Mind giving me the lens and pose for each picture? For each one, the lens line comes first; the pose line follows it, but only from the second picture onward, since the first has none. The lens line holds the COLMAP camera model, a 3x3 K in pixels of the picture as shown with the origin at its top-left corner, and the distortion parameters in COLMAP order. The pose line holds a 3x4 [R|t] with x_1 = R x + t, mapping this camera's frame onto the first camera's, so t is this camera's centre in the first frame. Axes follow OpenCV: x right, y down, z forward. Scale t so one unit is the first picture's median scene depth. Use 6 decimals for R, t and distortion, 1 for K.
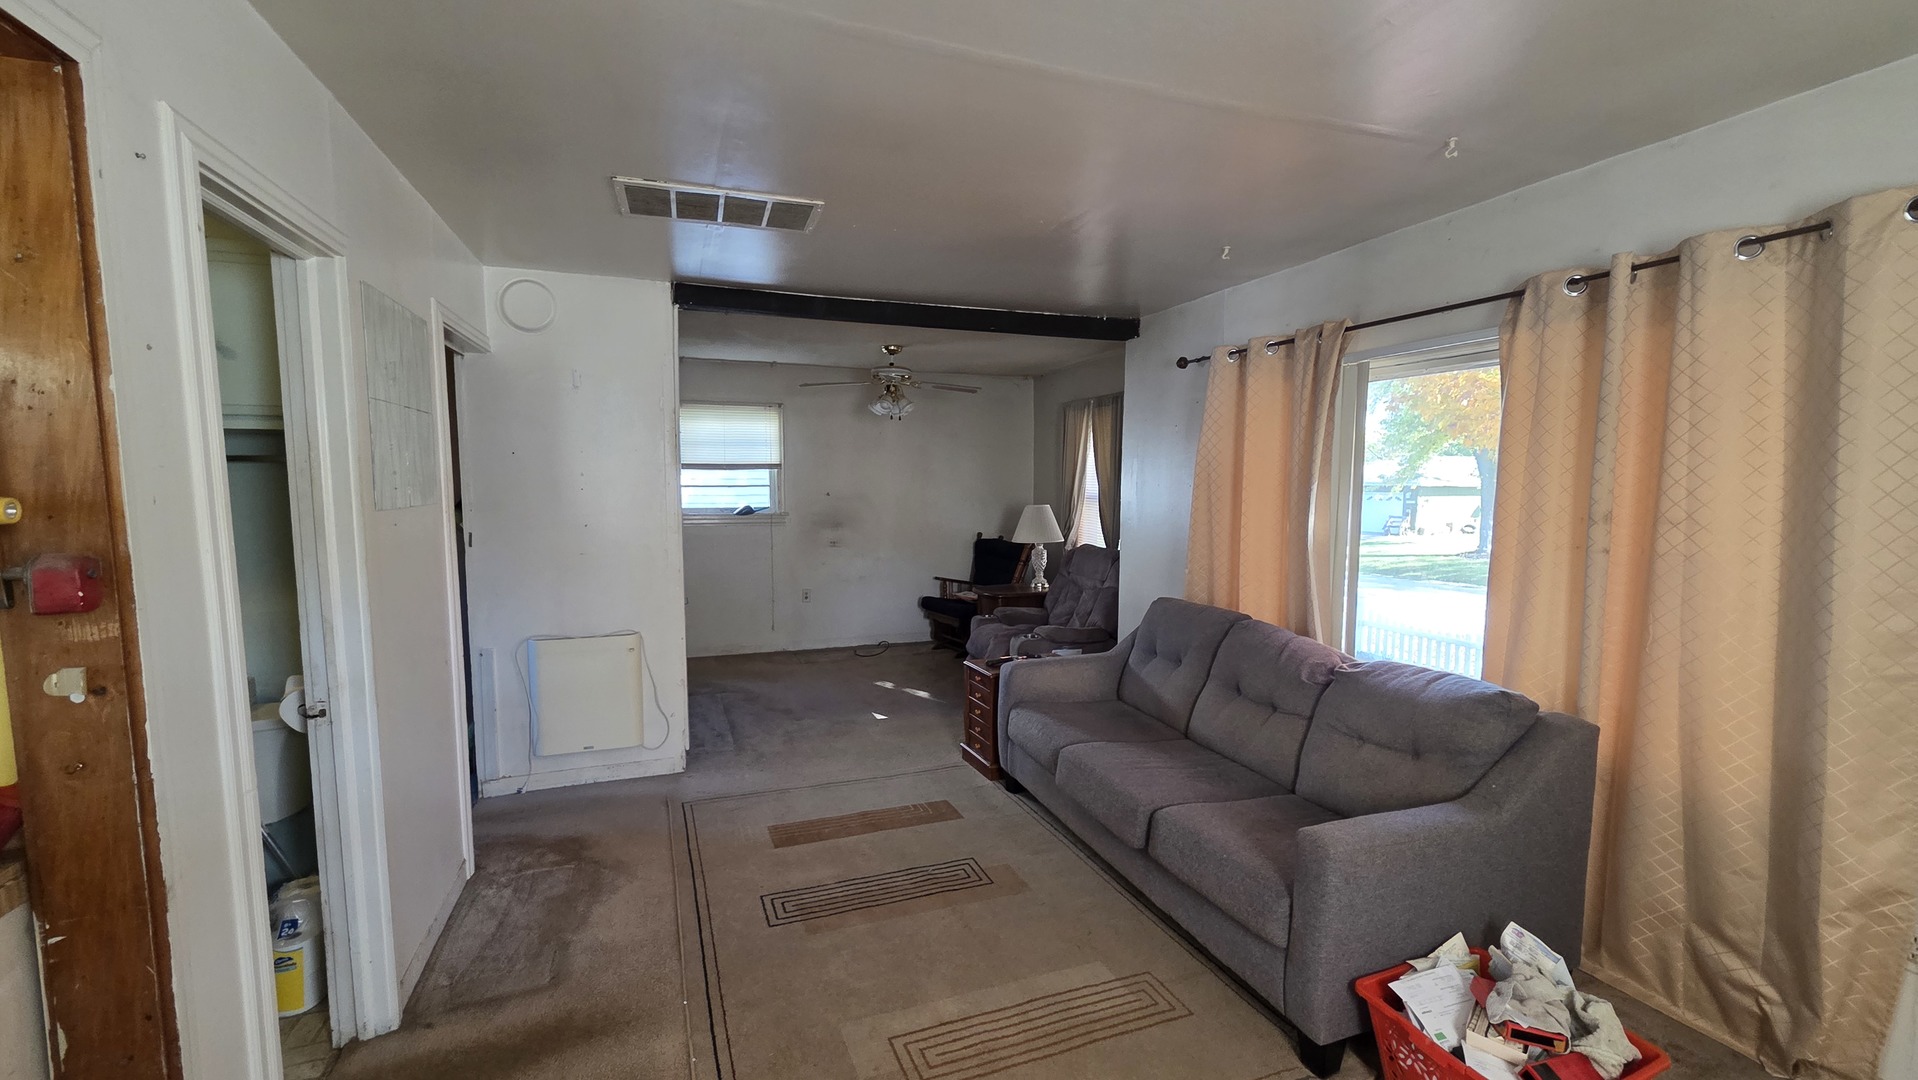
lens RADIAL K [[789.2, 0, 945.5], [0, 789.2, 546.6], [0, 0, 1]] dist [-0.003559, -0.000343]
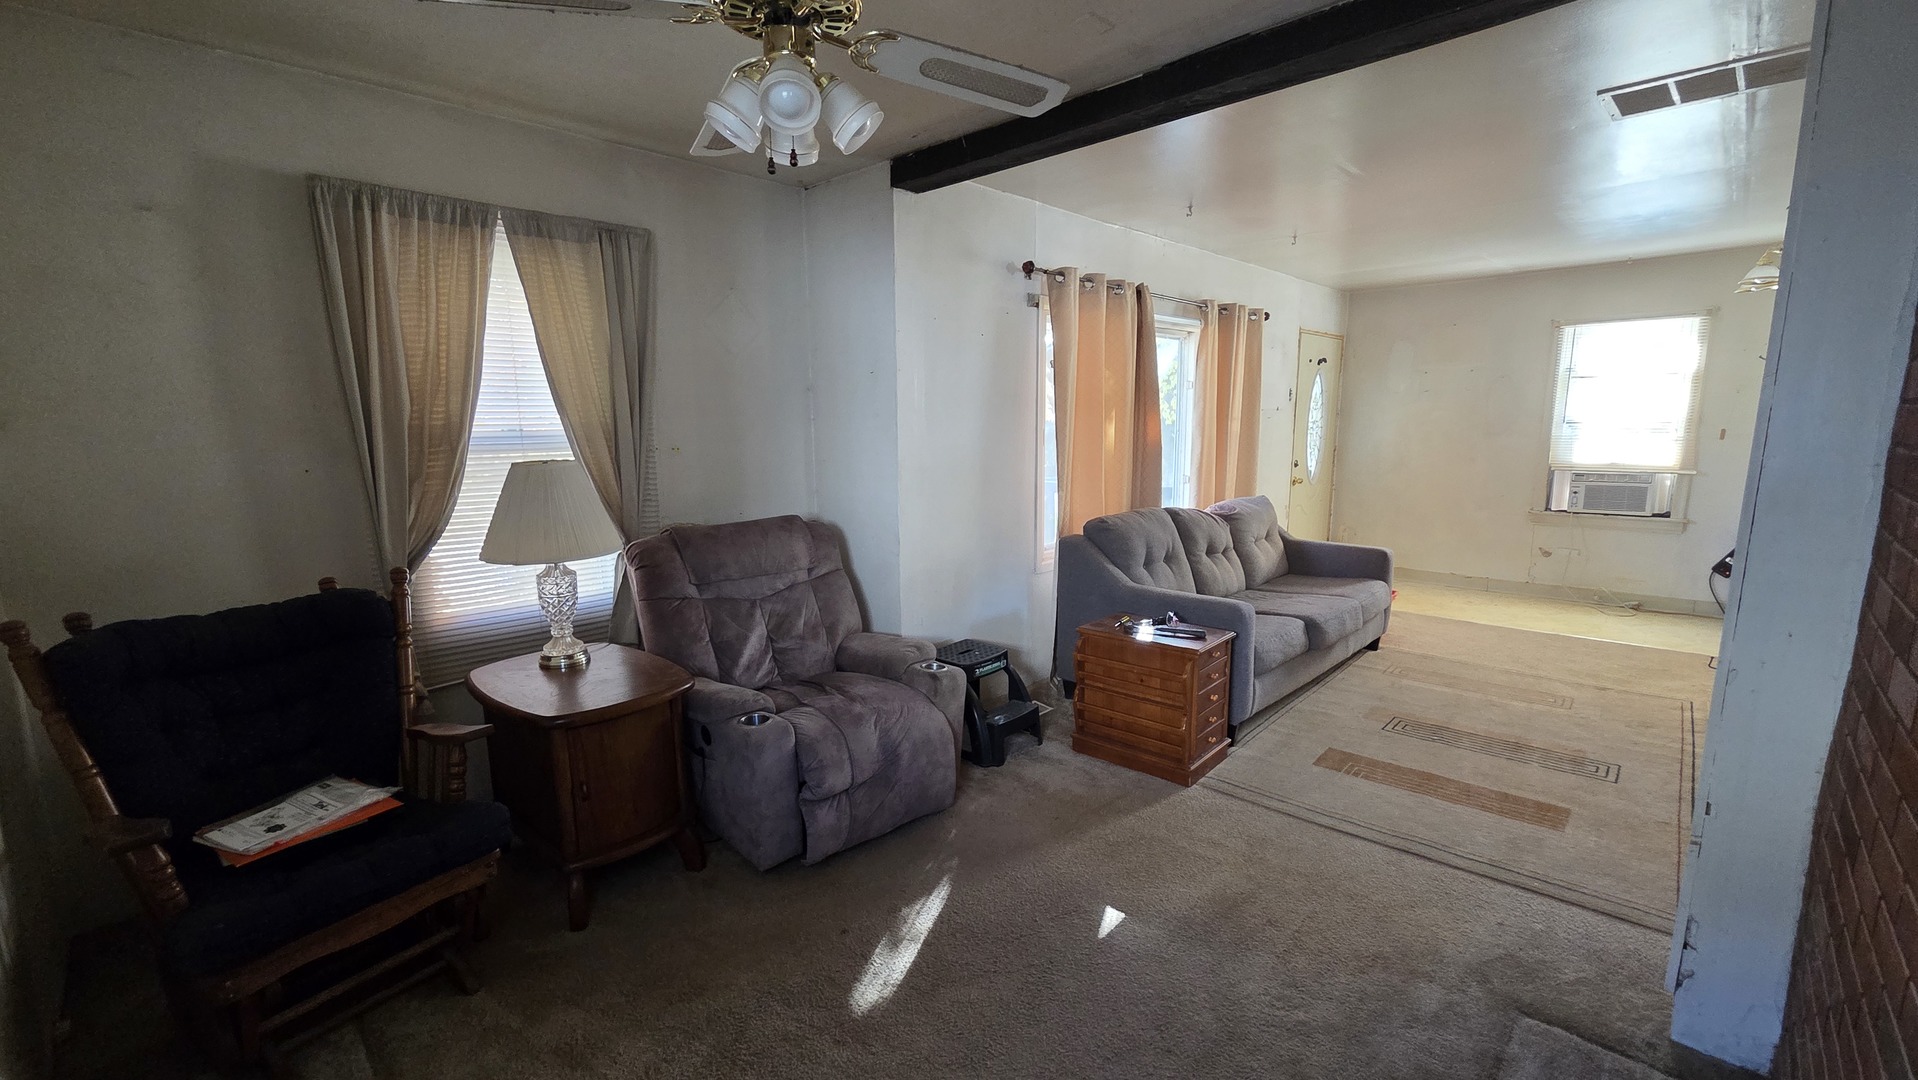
lens RADIAL K [[789.2, 0, 958.4], [0, 789.2, 538.5], [0, 0, 1]] dist [-0.003559, -0.000343]
pose [[-0.439579, -0.144407, 0.886520, -0.525037], [0.084881, 0.975896, 0.201054, -0.123439], [-0.894184, 0.163628, -0.416725, 1.552242]]
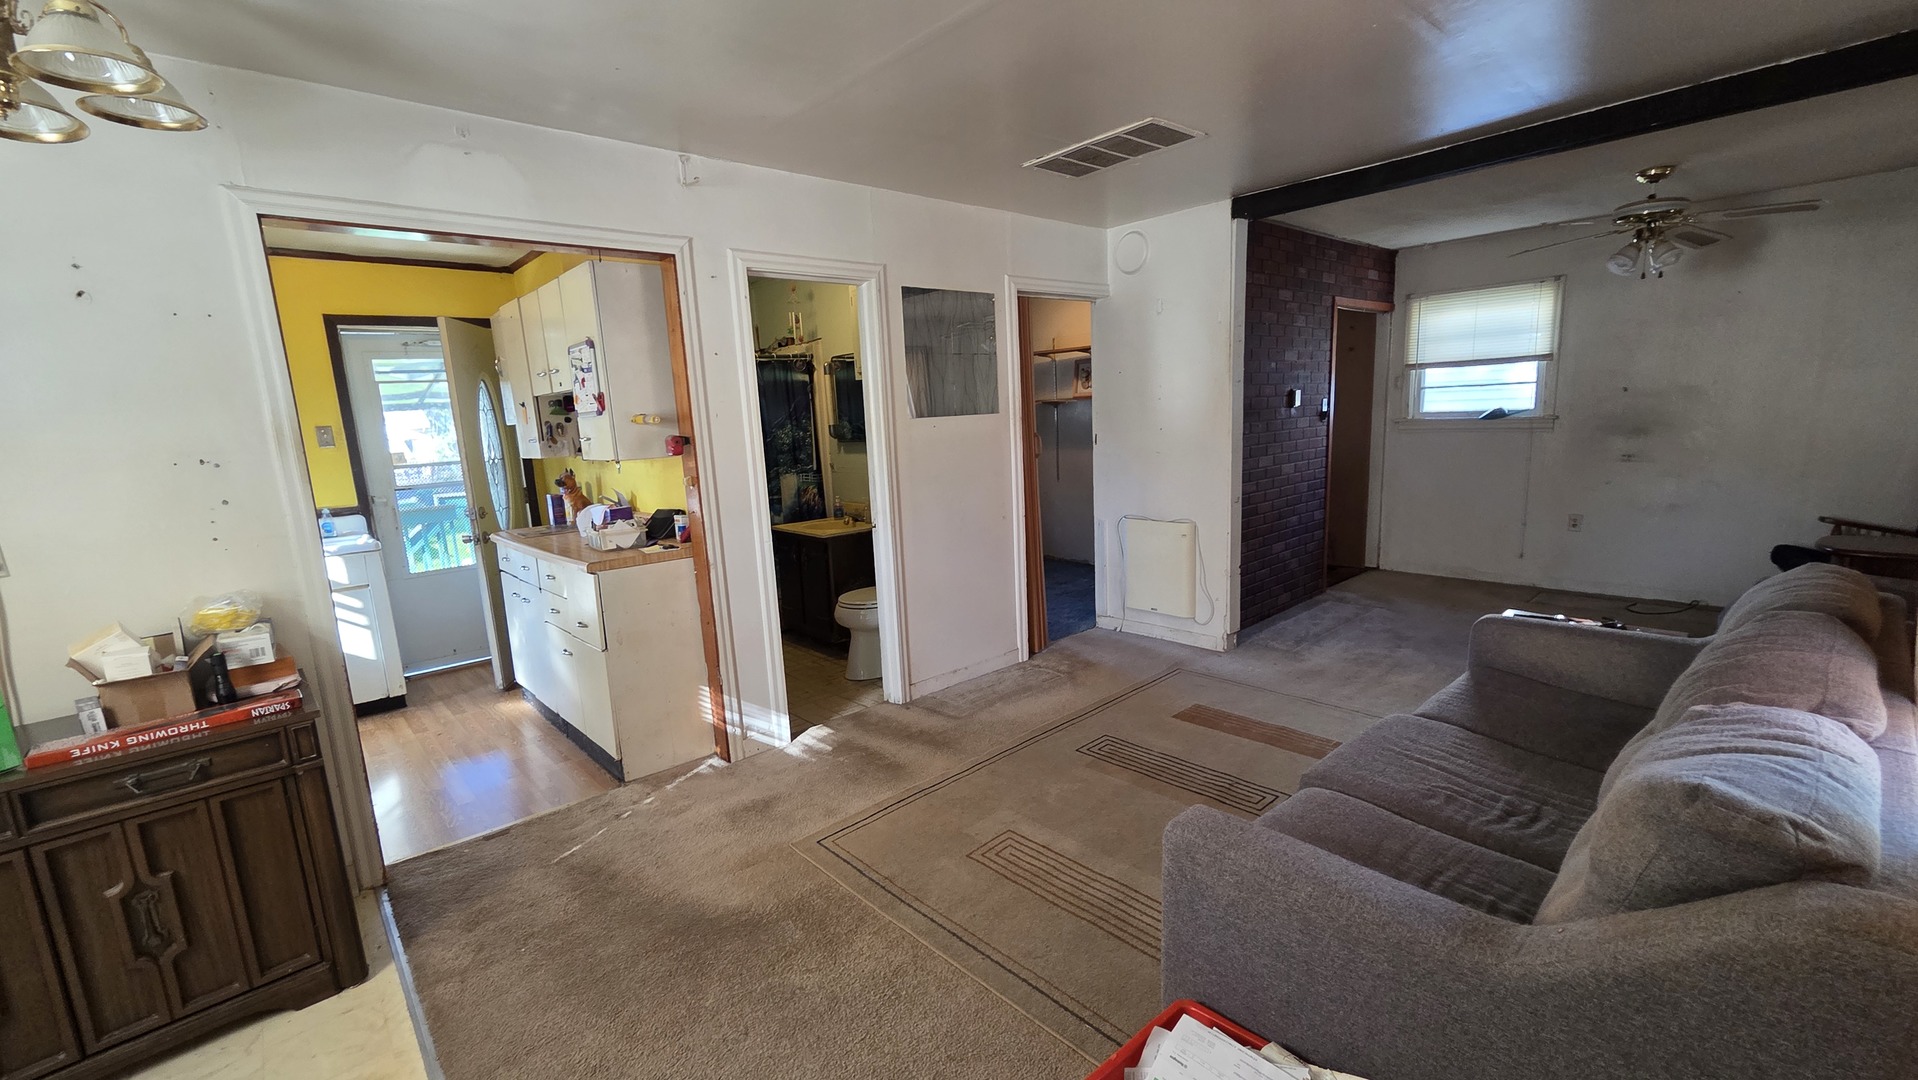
lens RADIAL K [[789.2, 0, 961.4], [0, 789.2, 547.6], [0, 0, 1]] dist [-0.003559, -0.000343]
pose [[0.372797, 0.138957, -0.917449, 0.540800], [-0.030193, 0.990017, 0.137680, -0.003812], [0.927422, -0.023626, 0.373271, 0.243036]]
